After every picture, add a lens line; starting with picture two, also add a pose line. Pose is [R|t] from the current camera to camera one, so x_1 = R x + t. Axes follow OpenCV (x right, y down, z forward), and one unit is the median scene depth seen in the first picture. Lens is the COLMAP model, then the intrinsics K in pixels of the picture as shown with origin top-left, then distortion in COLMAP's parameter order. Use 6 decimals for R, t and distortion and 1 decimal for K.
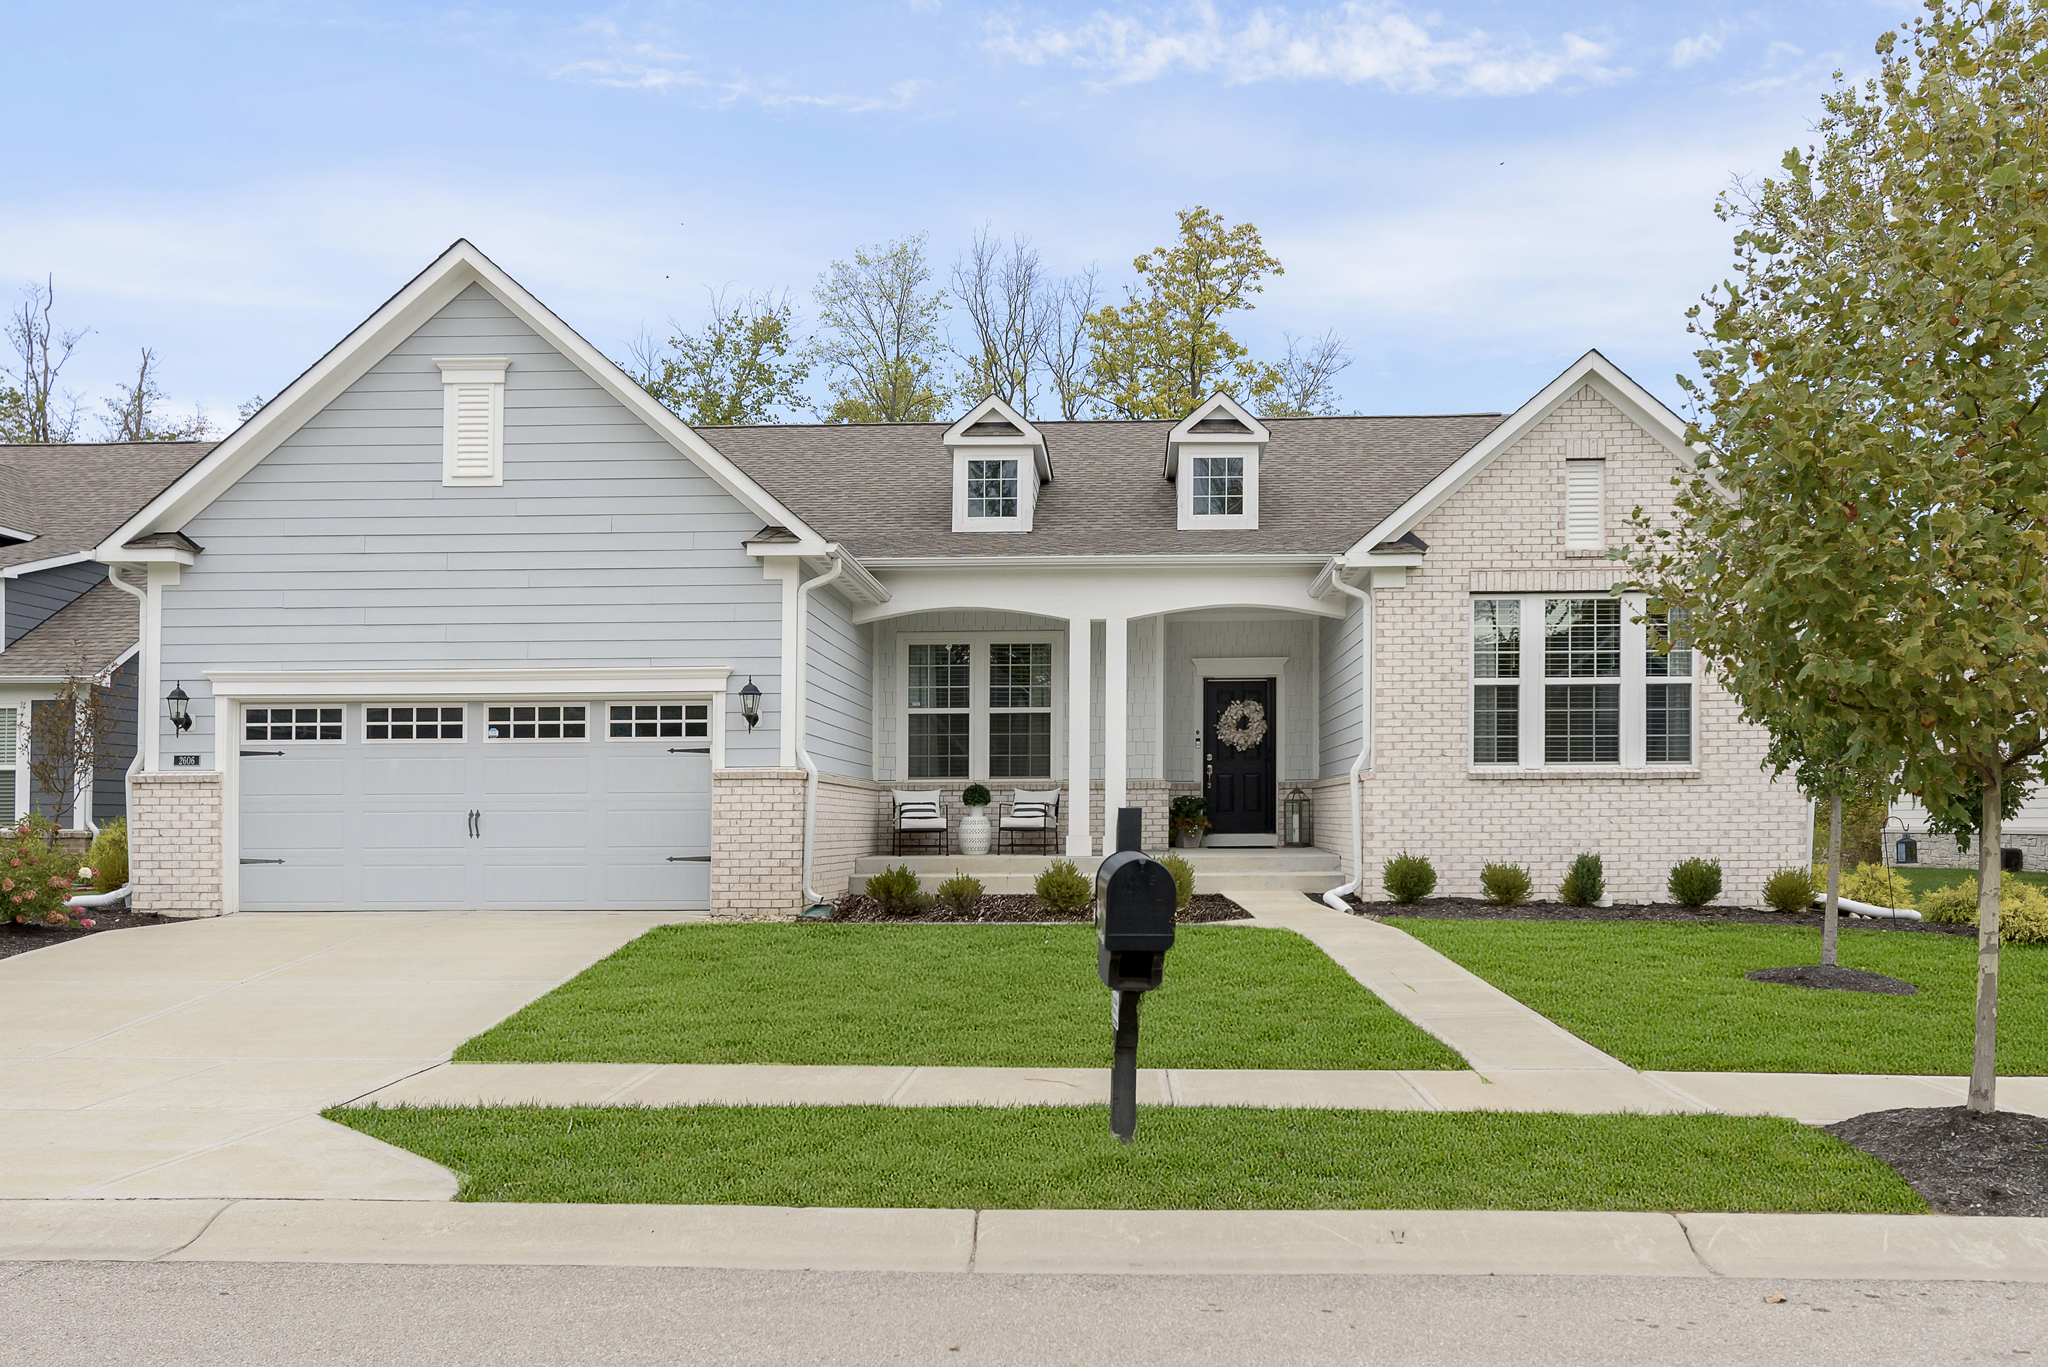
lens RADIAL K [[1647.9, 0, 1025.5], [0, 1647.9, 709.7], [0, 0, 1]] dist [0.016844, 0.001429]
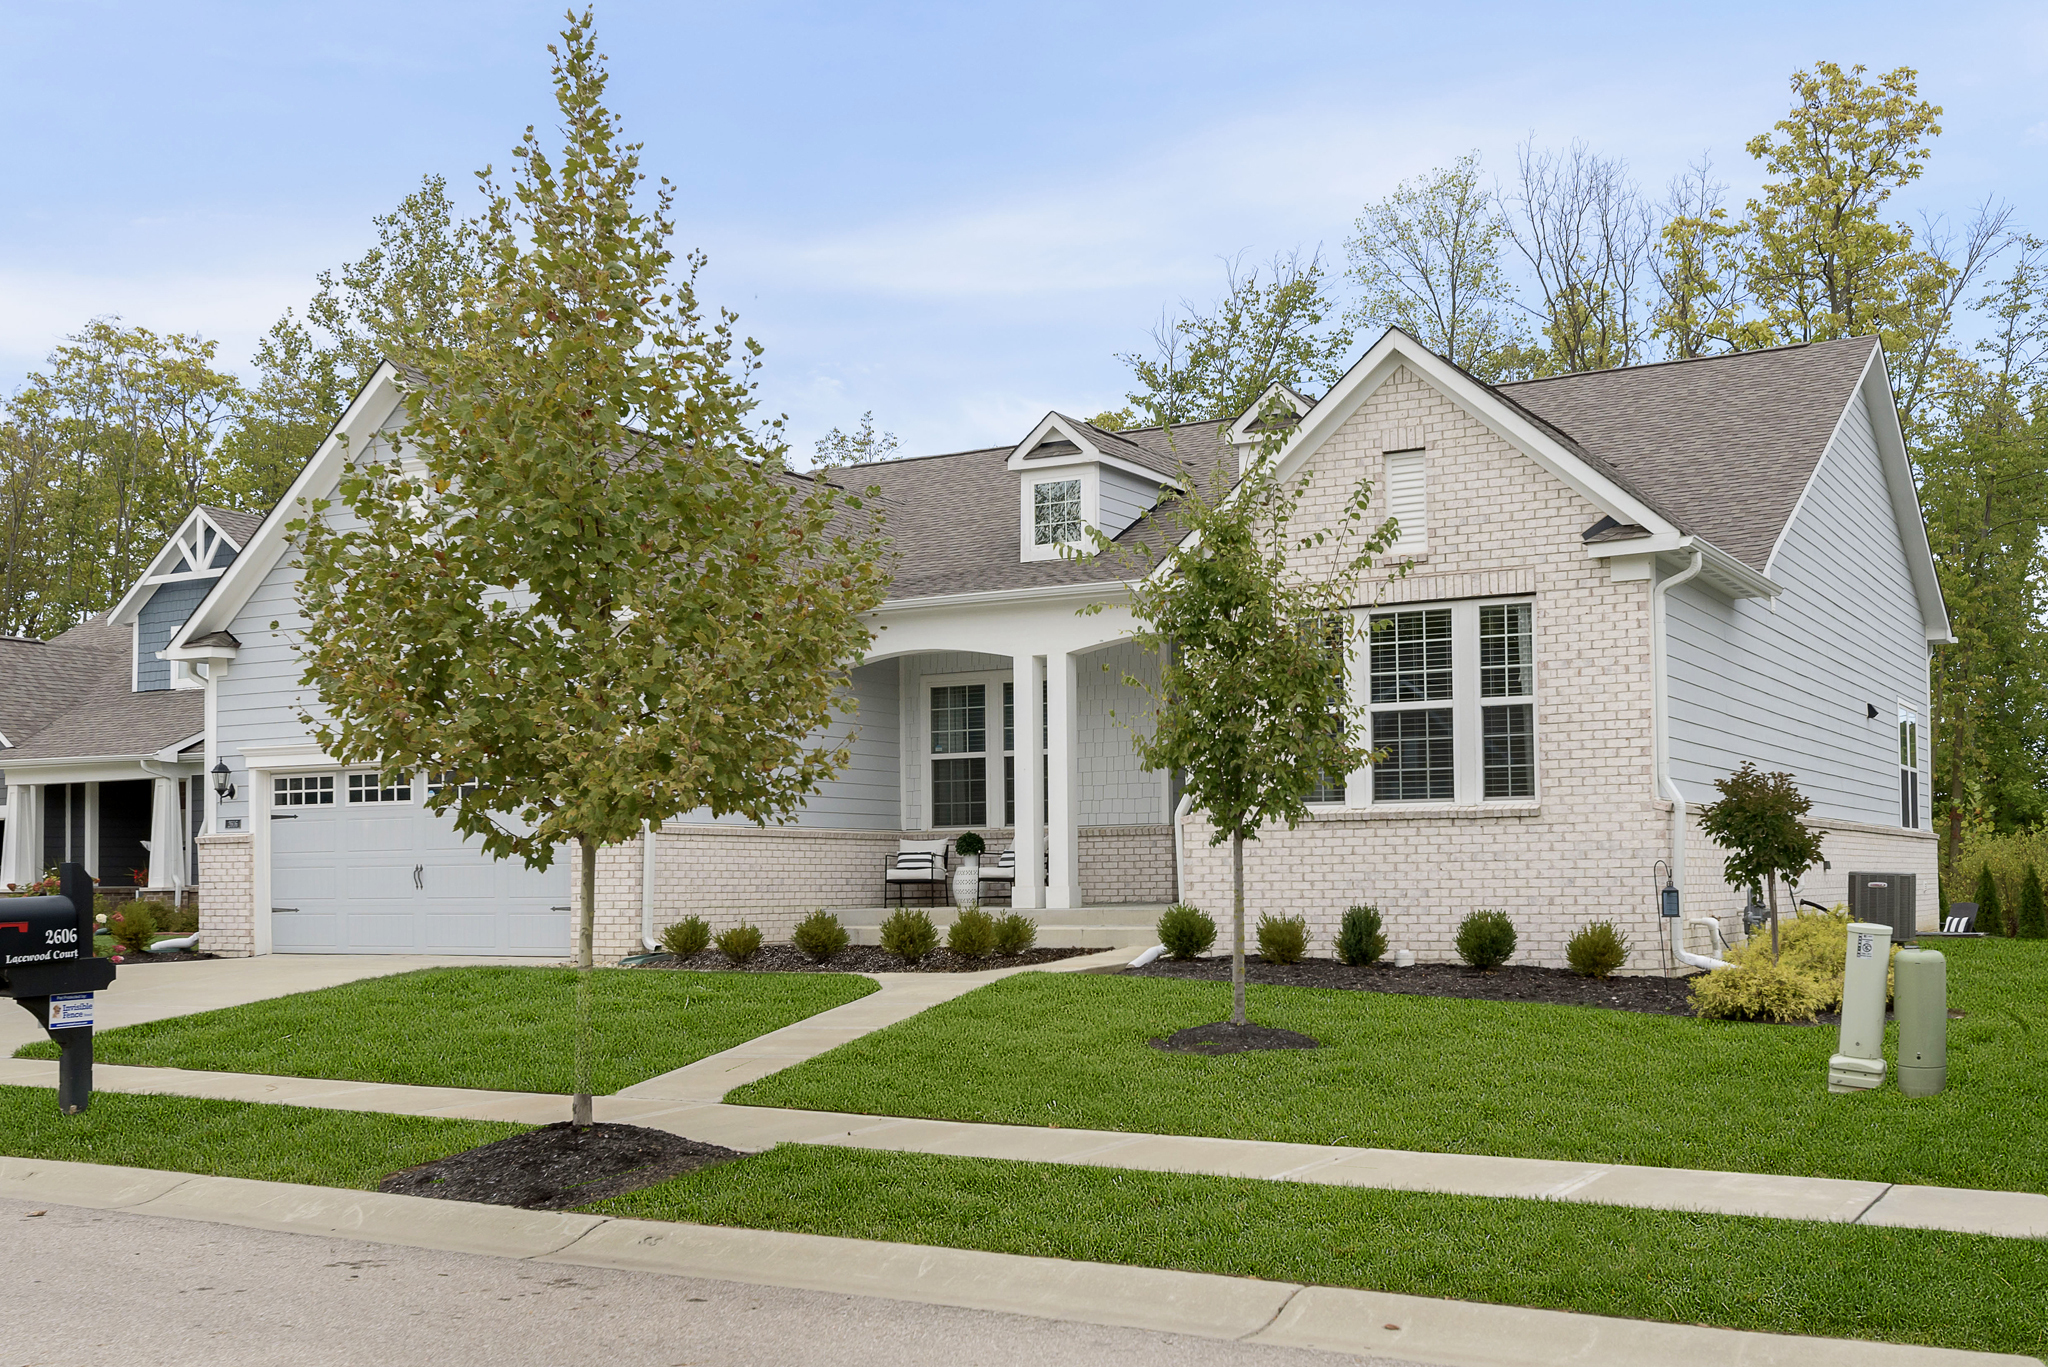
lens RADIAL K [[2070.7, 0, 1024.0], [0, 2070.7, 683.5], [0, 0, 1]] dist [0.018534, 0.020288]
pose [[0.889399, -0.046647, -0.454746, 0.658137], [0.036069, 0.998840, -0.031914, -0.001750], [0.455707, 0.011982, 0.890049, -0.061075]]
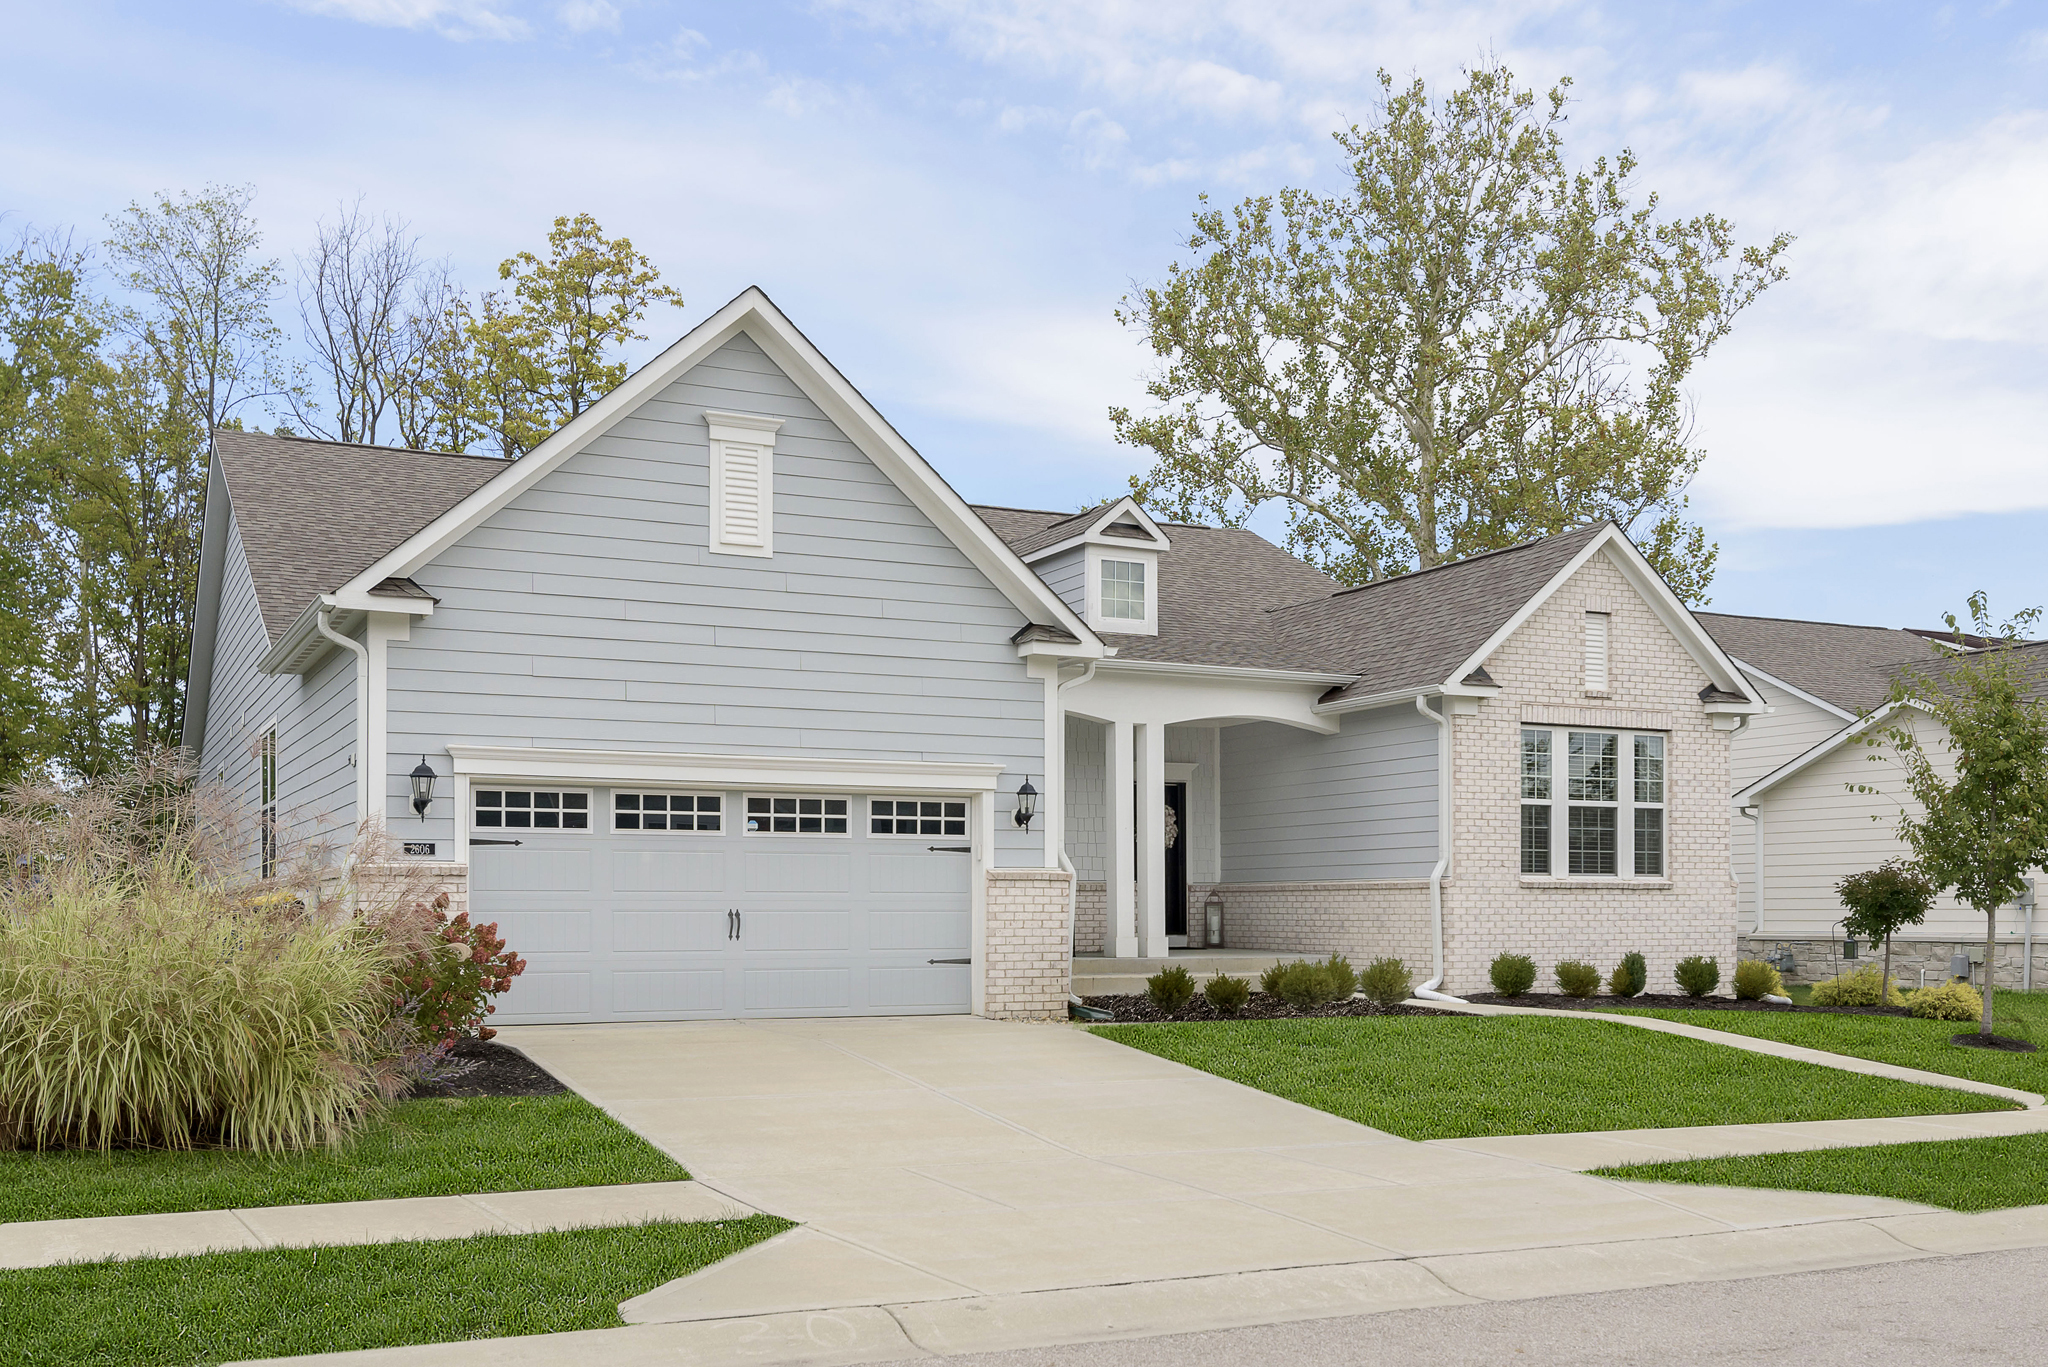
lens RADIAL K [[2007.9, 0, 941.8], [0, 2007.9, 789.6], [0, 0, 1]] dist [0.016157, 0.020427]
pose [[0.882794, 0.033434, 0.468570, -0.737290], [-0.030948, 0.999436, -0.013007, 0.005232], [-0.468740, -0.003019, 0.883331, -0.033783]]
